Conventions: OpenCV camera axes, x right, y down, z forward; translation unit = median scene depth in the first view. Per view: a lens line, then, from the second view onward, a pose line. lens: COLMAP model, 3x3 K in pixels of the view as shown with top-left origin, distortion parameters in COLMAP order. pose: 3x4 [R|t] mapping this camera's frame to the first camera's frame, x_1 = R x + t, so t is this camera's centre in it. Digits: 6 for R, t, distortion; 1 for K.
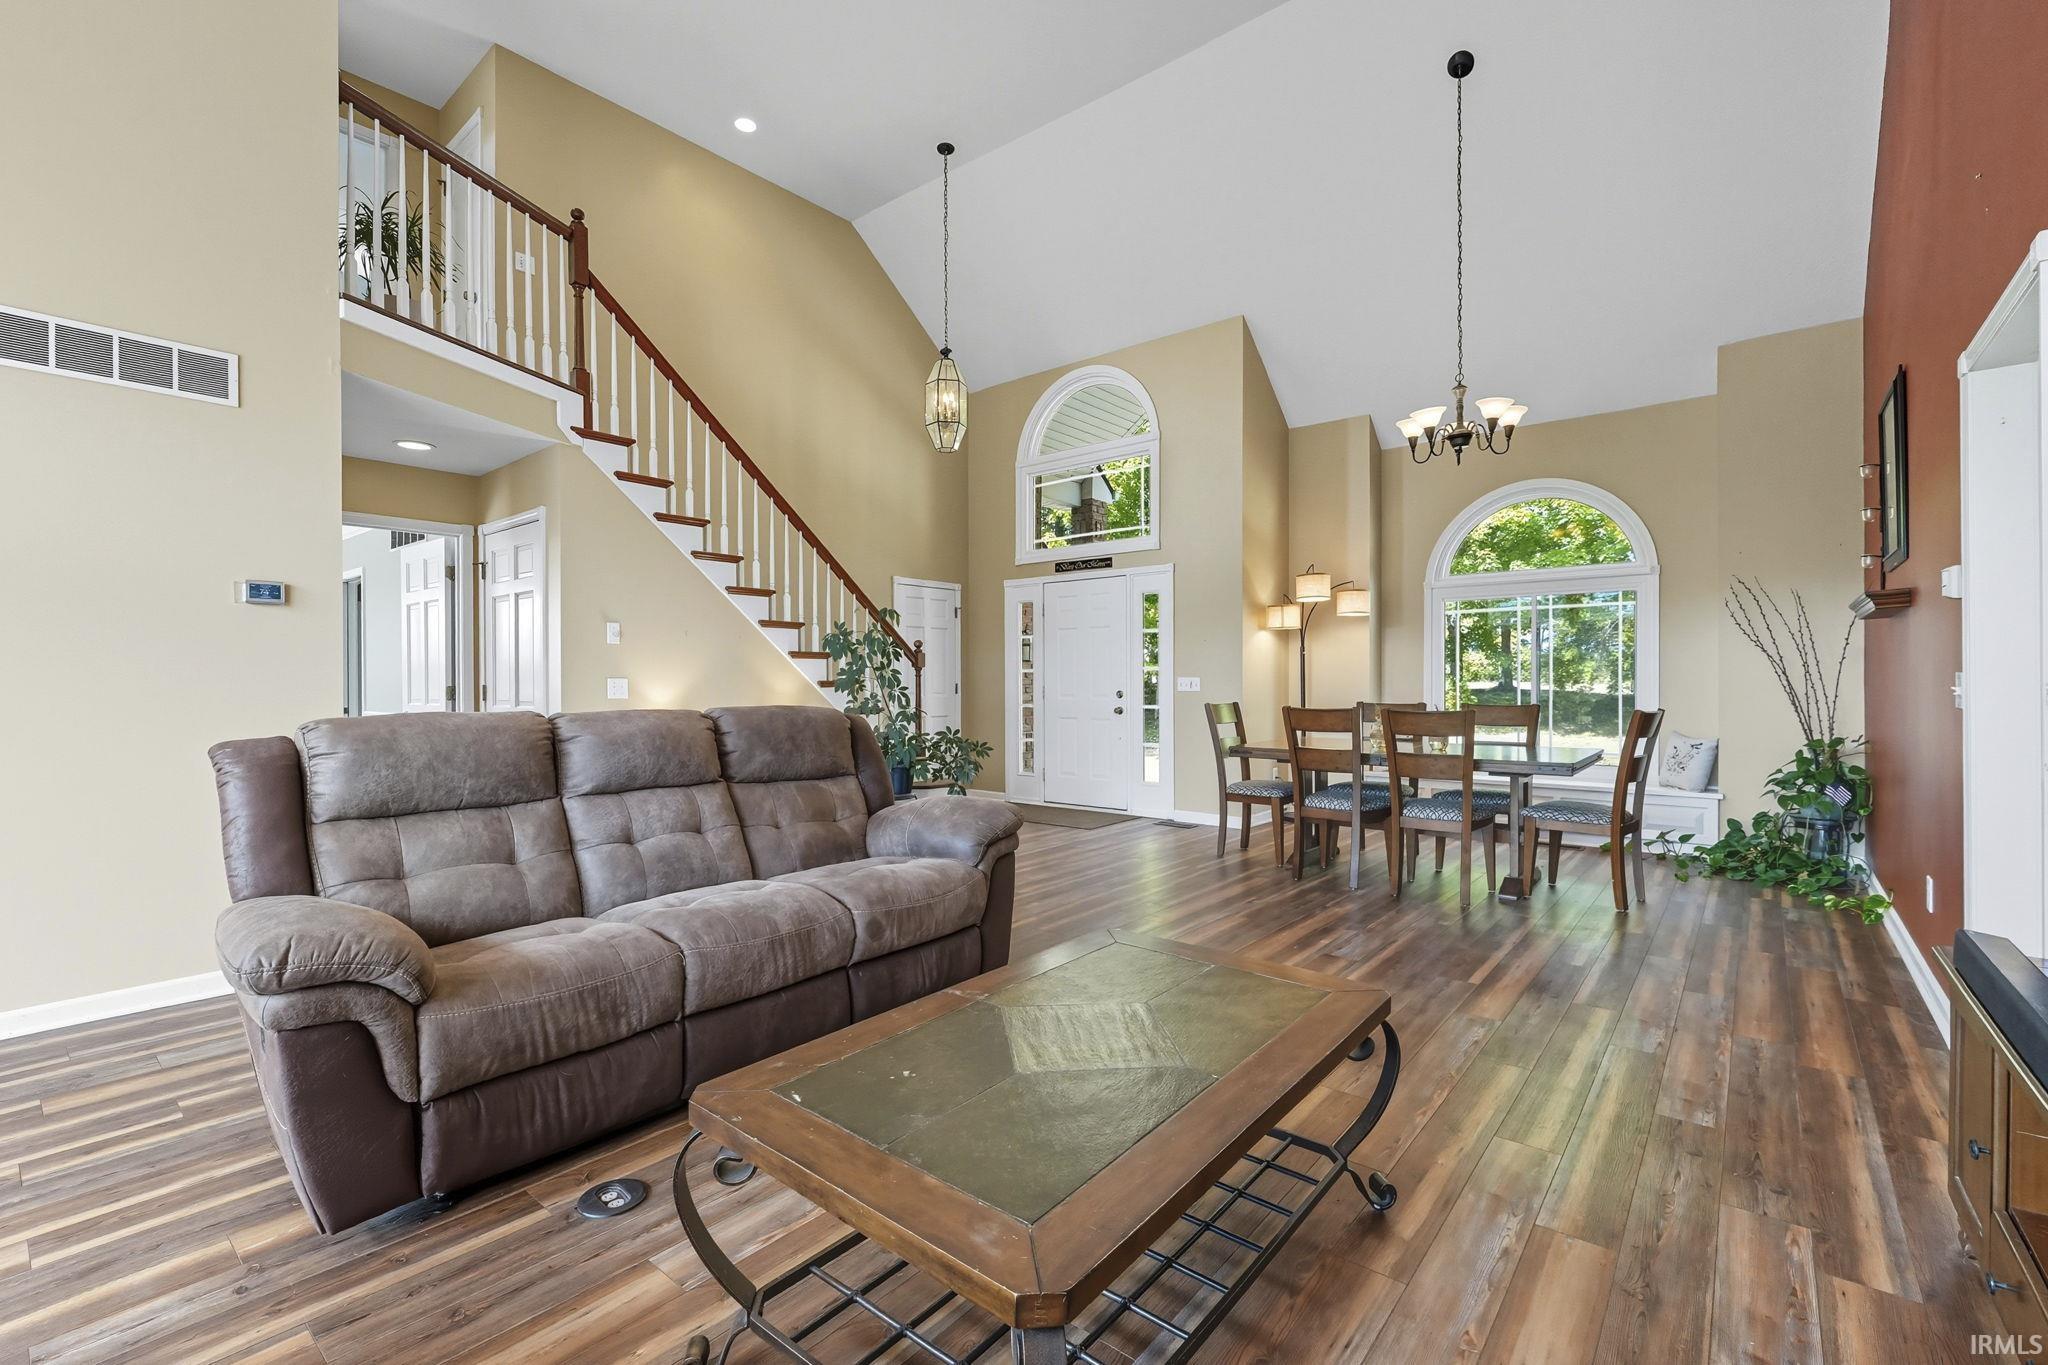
lens RADIAL K [[885.5, 0, 1011.3], [0, 885.5, 690.5], [0, 0, 1]] dist [0.000362, -0.000123]
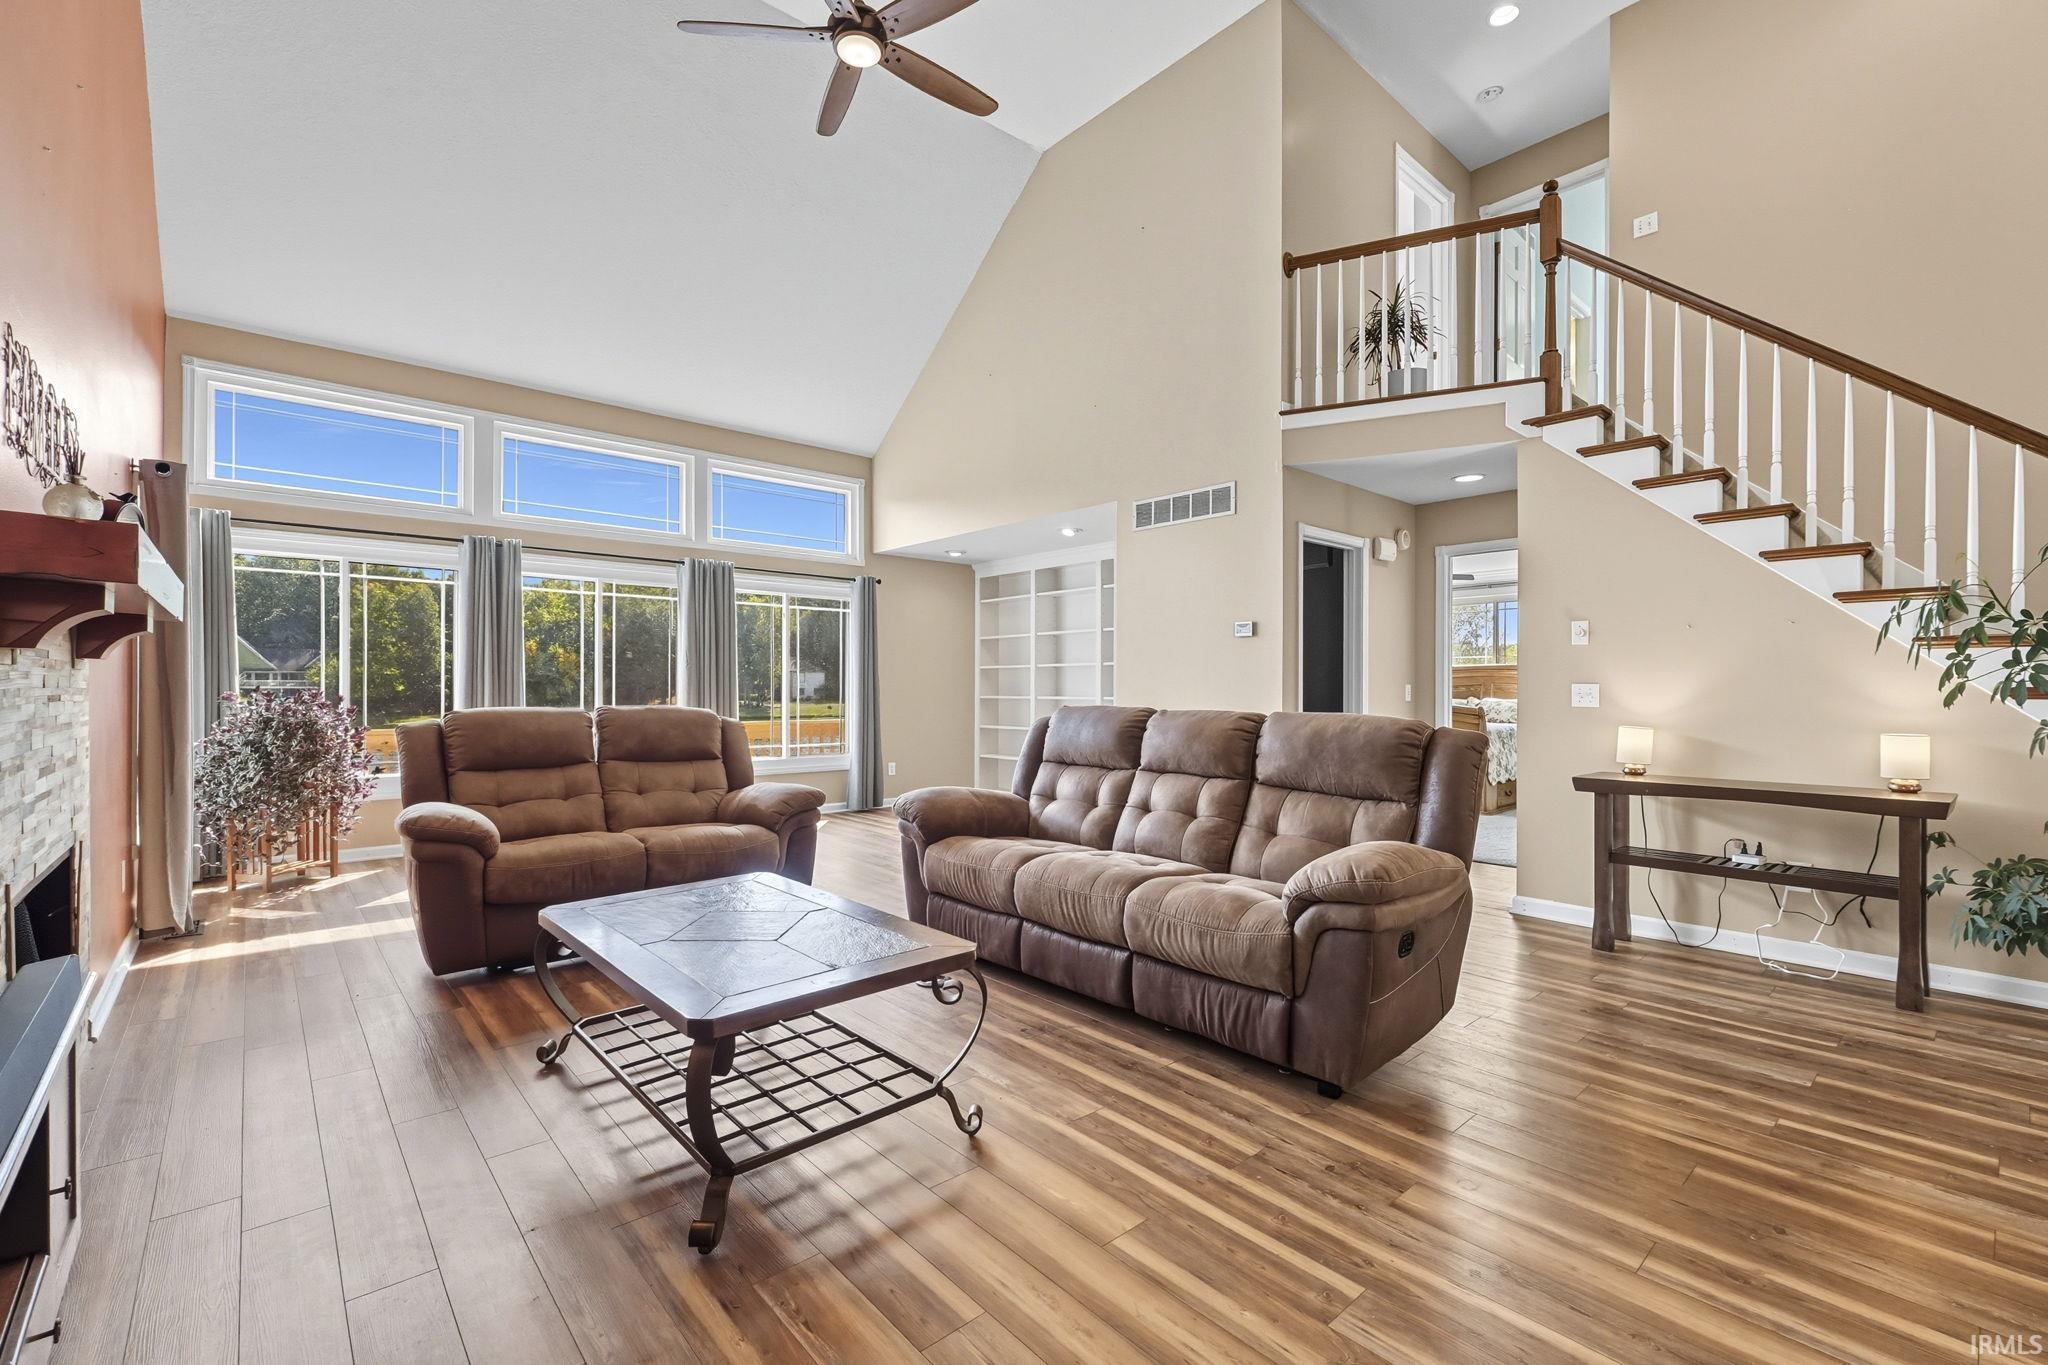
lens RADIAL K [[885.5, 0, 1011.3], [0, 885.5, 690.5], [0, 0, 1]] dist [0.000362, -0.000123]
pose [[-0.162745, 0.002499, -0.986665, 0.531123], [-0.013246, 0.999901, 0.004717, -0.003758], [0.986579, 0.013837, -0.162696, 0.609376]]
